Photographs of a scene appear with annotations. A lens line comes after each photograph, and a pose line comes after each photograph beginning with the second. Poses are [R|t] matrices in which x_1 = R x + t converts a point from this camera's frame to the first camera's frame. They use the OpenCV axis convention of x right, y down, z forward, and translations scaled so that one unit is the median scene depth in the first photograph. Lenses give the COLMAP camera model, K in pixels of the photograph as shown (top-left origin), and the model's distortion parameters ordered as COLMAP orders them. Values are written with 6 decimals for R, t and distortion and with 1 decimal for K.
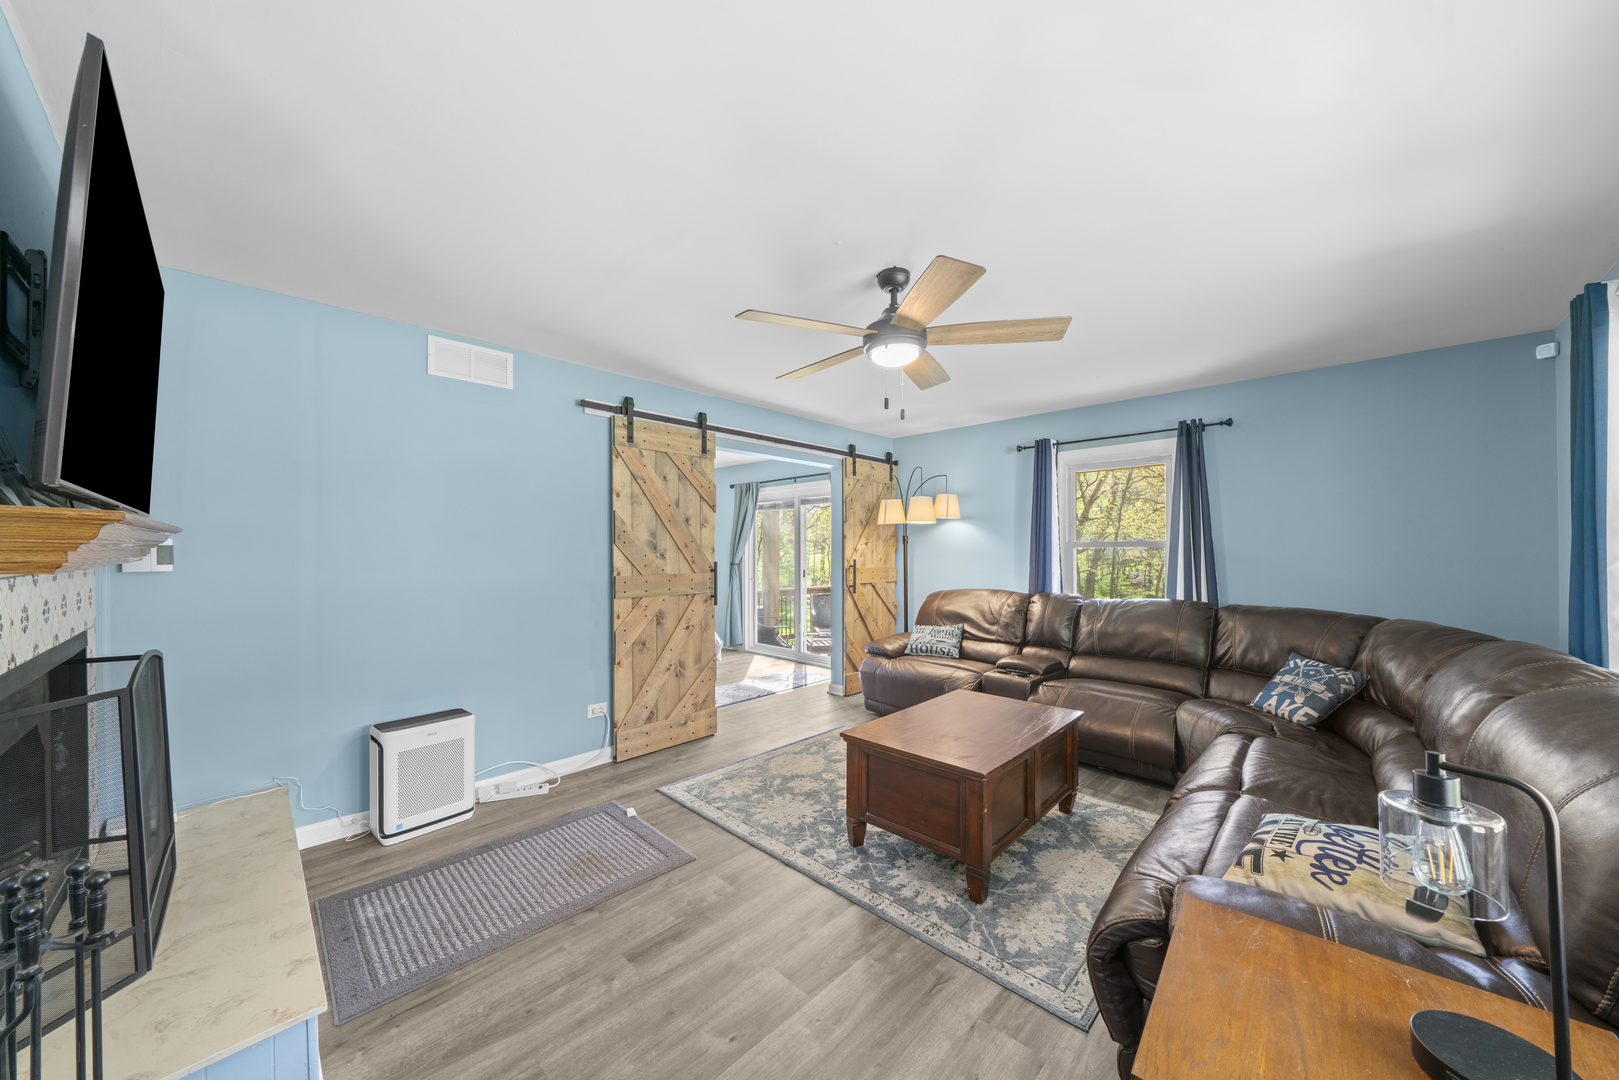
lens RADIAL K [[548.8, 0, 793.2], [0, 548.8, 544.9], [0, 0, 1]] dist [-0.002539, -0.000103]
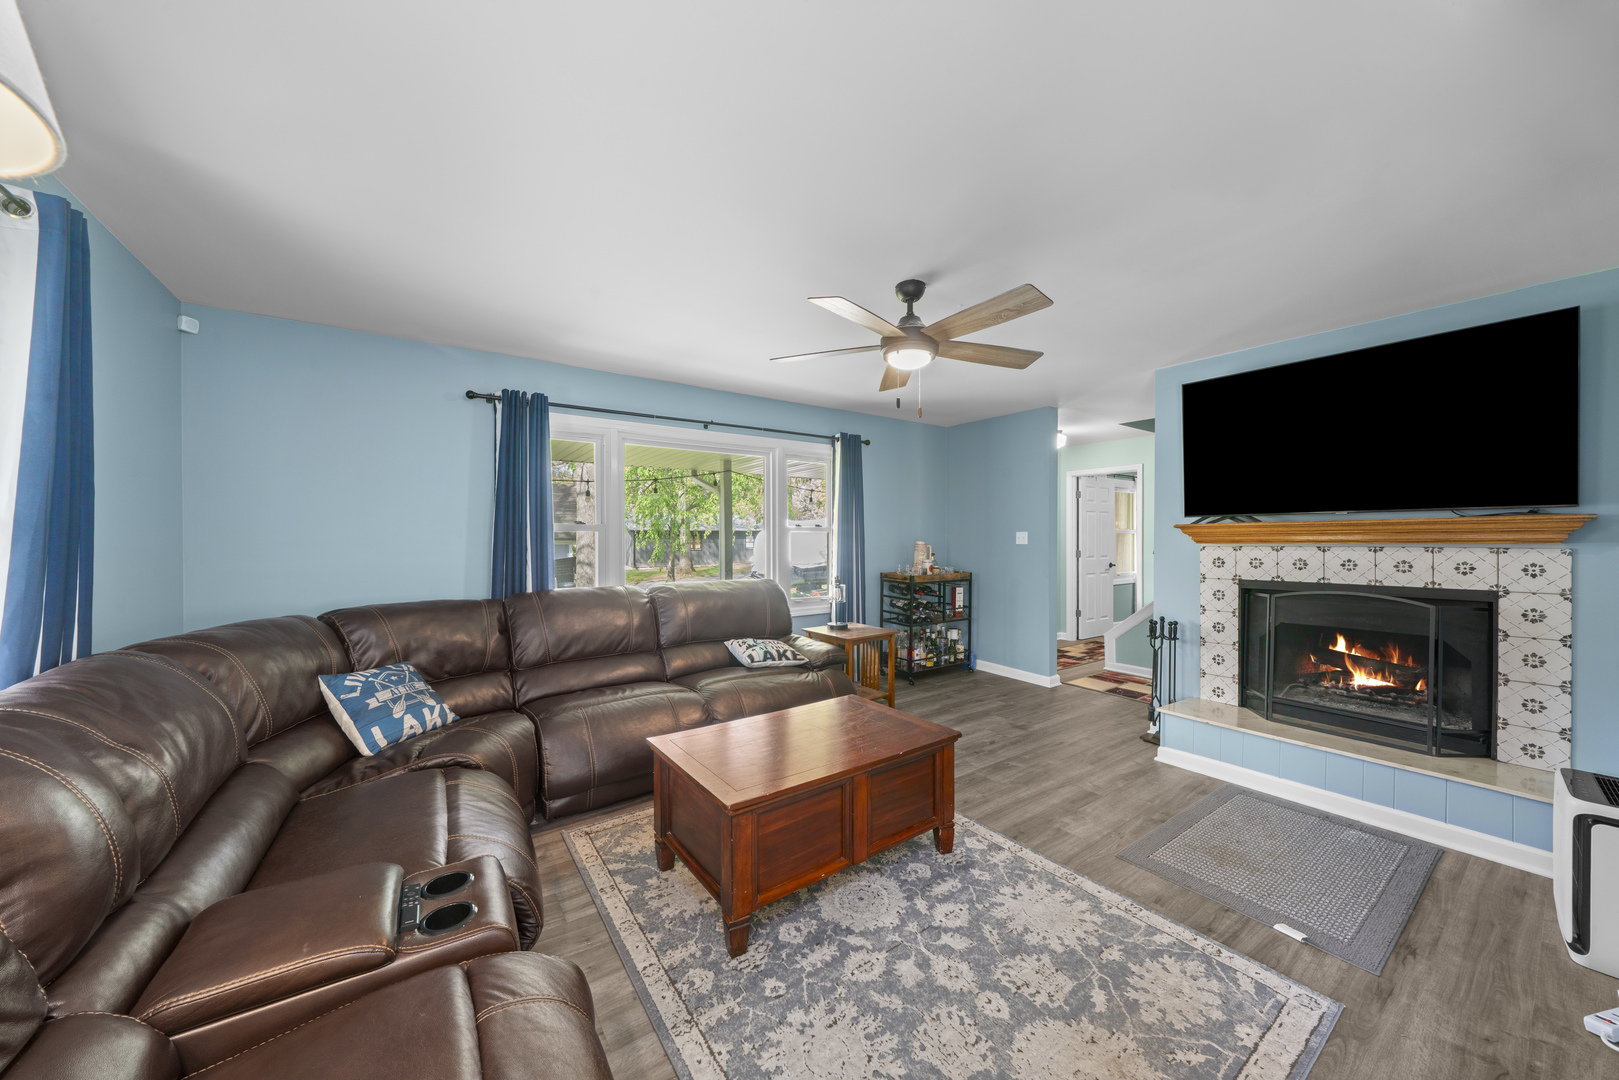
lens RADIAL K [[567.2, 0, 792.0], [0, 567.2, 540.0], [0, 0, 1]] dist [-0.006284, -0.000122]
pose [[-0.984680, -0.000884, 0.174369, 0.185657], [-0.001811, 0.999985, -0.005158, 0.021377], [-0.174362, -0.005395, -0.984667, 1.839627]]
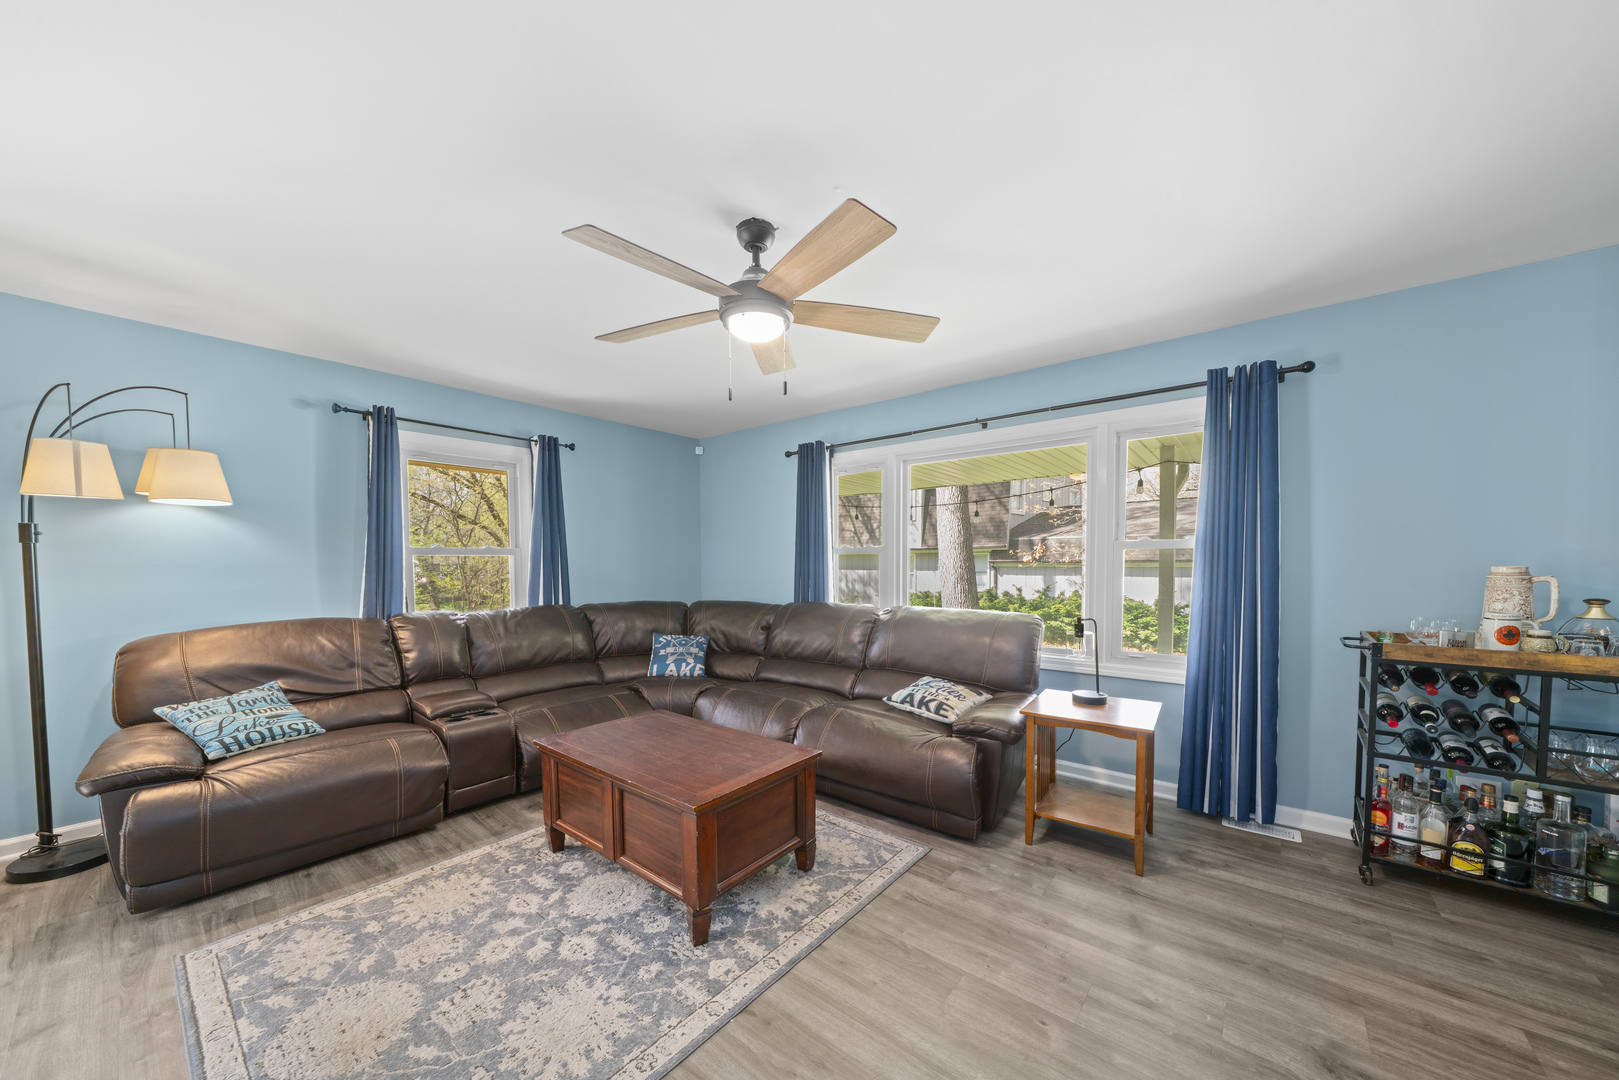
lens RADIAL K [[571.7, 0, 800.1], [0, 571.7, 584.0], [0, 0, 1]] dist [-0.007730, 0.000071]
pose [[-0.087944, -0.039743, 0.995332, -0.612545], [-0.007695, 0.999201, 0.039218, 0.017408], [-0.996096, -0.004210, -0.088179, 0.860035]]
